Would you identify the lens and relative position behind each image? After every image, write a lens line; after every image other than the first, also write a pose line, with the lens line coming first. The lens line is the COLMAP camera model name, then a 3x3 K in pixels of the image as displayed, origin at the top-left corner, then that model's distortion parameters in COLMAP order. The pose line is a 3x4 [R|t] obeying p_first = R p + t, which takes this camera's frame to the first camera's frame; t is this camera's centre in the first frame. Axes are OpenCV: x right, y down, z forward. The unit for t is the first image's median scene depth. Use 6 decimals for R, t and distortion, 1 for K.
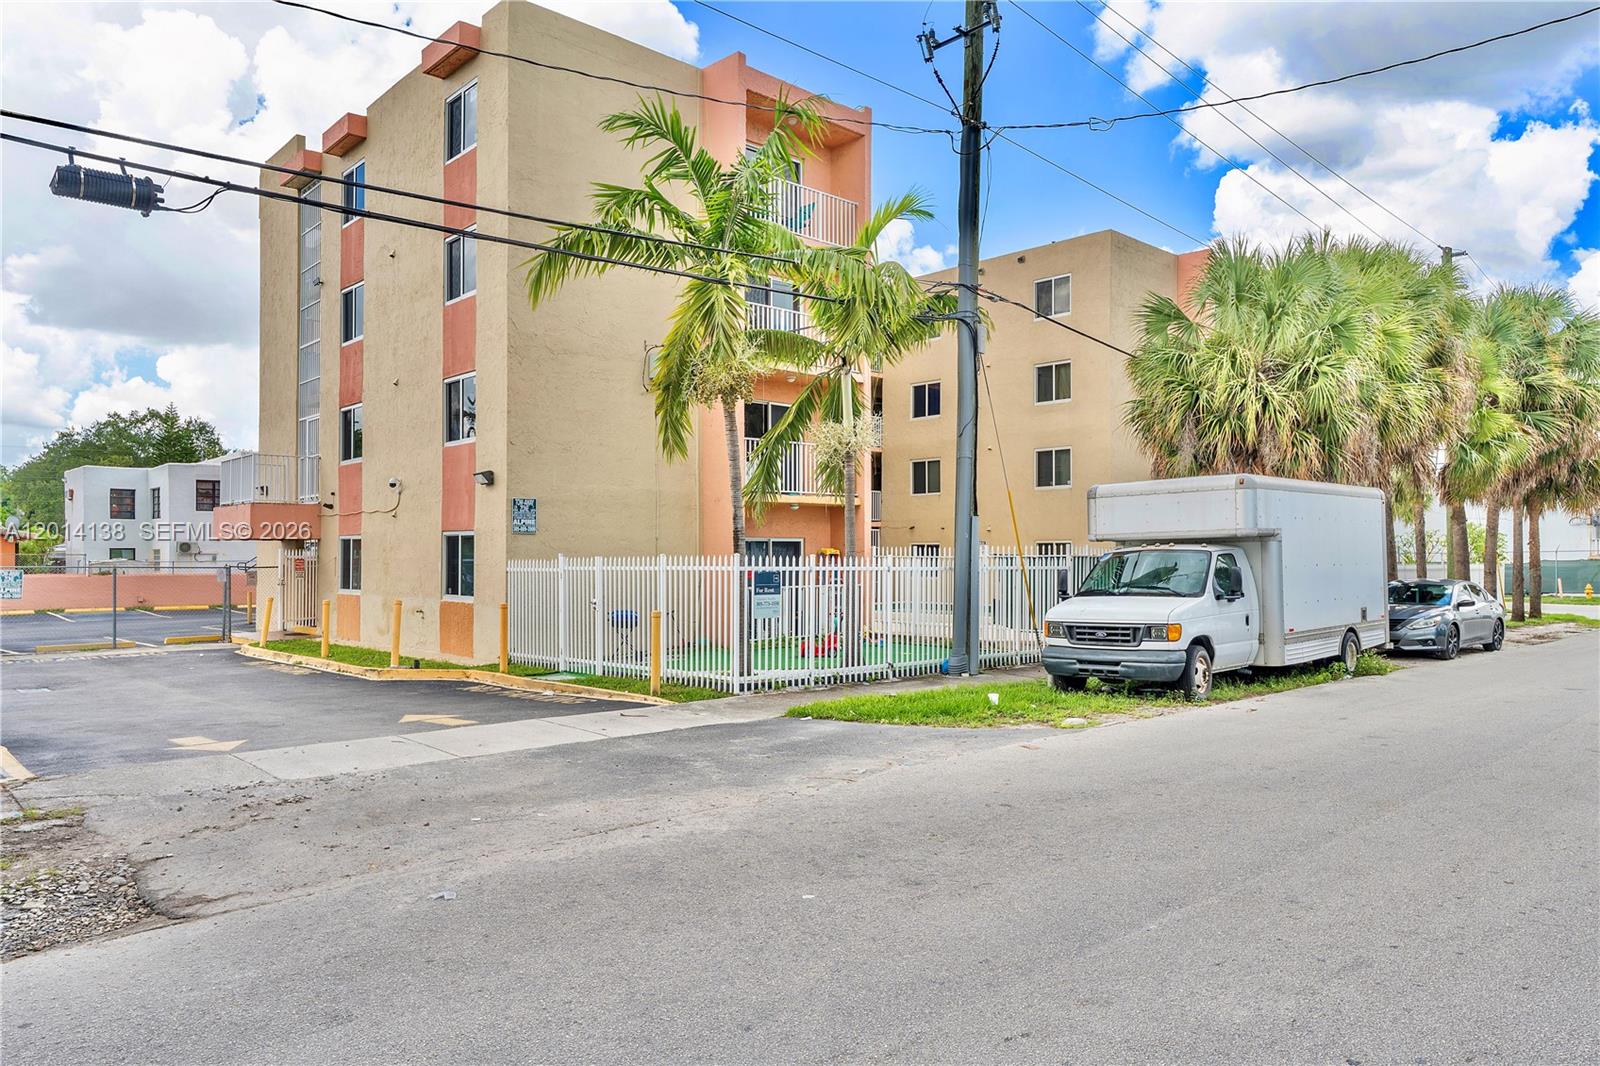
lens RADIAL K [[1091.0, 0, 804.1], [0, 1091.0, 529.6], [0, 0, 1]] dist [0.004489, 0.001600]
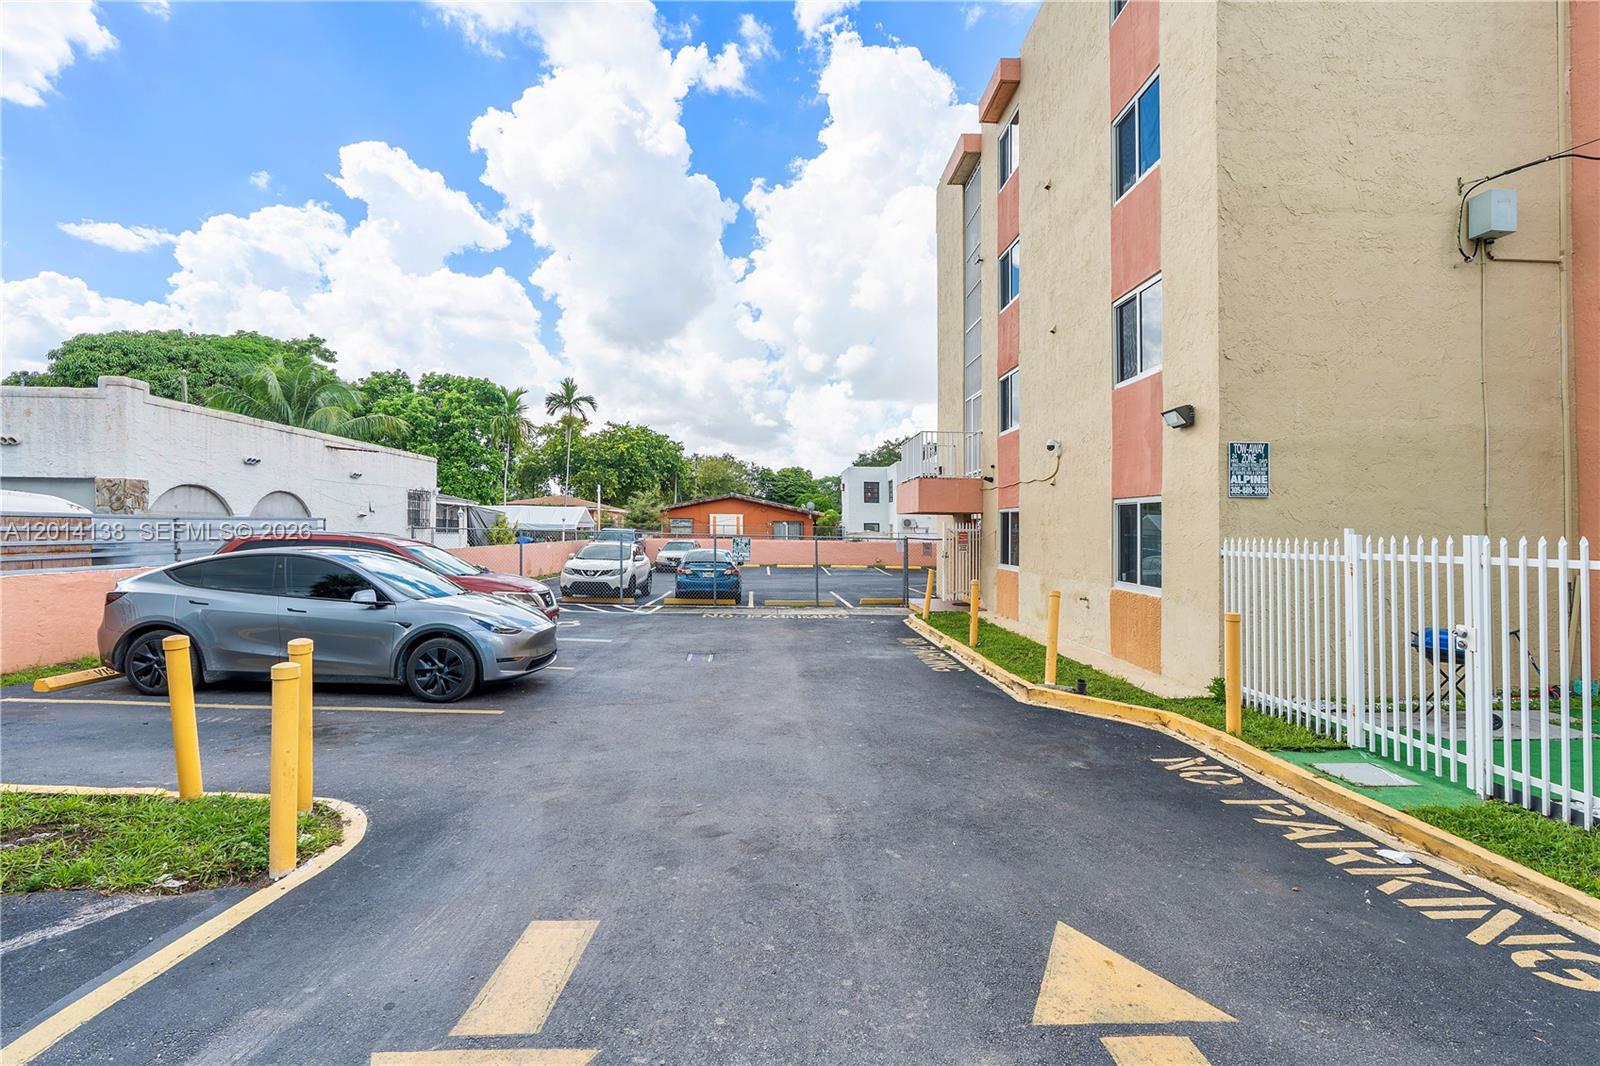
lens RADIAL K [[725.0, 0, 789.9], [0, 725.0, 497.1], [0, 0, 1]] dist [-0.003905, 0.000120]
pose [[0.751118, -0.016425, -0.659963, -0.163388], [0.000546, 0.999706, -0.024258, 0.012430], [0.660167, 0.017860, 0.750906, 0.460053]]
